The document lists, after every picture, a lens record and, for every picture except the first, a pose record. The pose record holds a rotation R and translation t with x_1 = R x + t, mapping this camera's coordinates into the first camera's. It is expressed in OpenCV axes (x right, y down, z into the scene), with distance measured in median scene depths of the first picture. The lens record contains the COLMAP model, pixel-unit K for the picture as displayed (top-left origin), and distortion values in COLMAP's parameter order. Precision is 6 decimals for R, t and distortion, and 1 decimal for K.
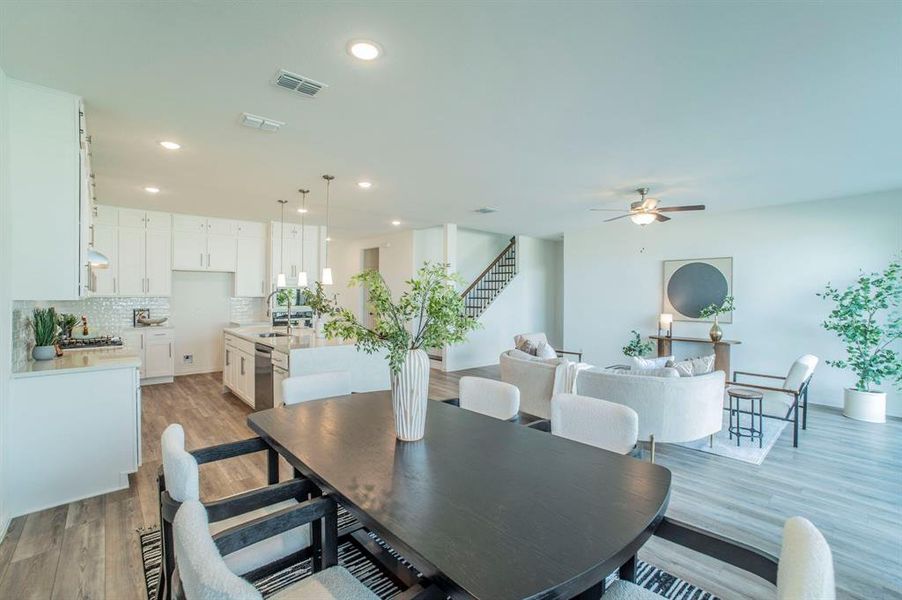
lens RADIAL K [[401.5, 0, 434.1], [0, 401.5, 290.4], [0, 0, 1]] dist [-0.000590, 0.000283]
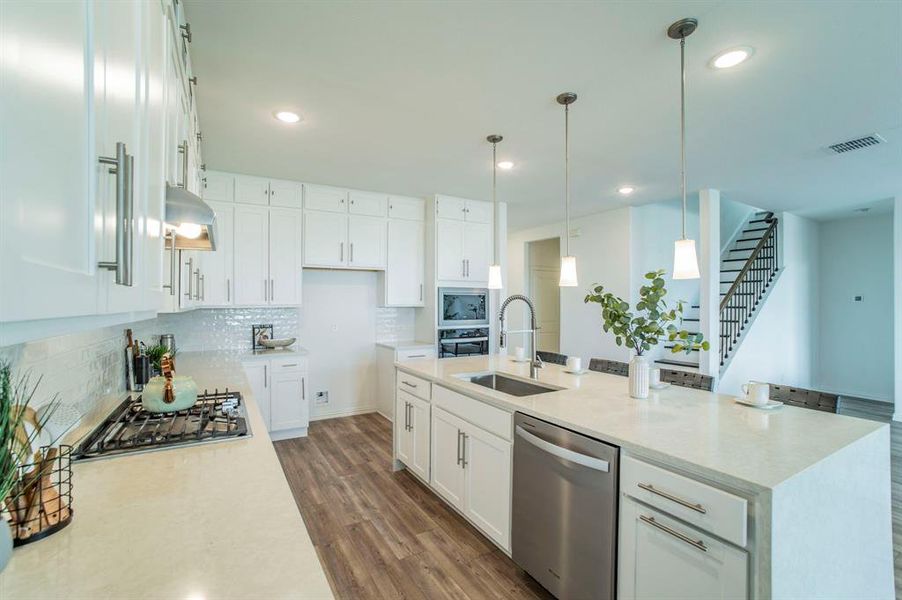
lens RADIAL K [[399.9, 0, 440.6], [0, 399.9, 298.4], [0, 0, 1]] dist [-0.001768, 0.000206]
pose [[0.984196, -0.005104, -0.177010, -0.308525], [0.004510, 0.999983, -0.003755, 0.004630], [0.177026, 0.002897, 0.984202, 0.381677]]
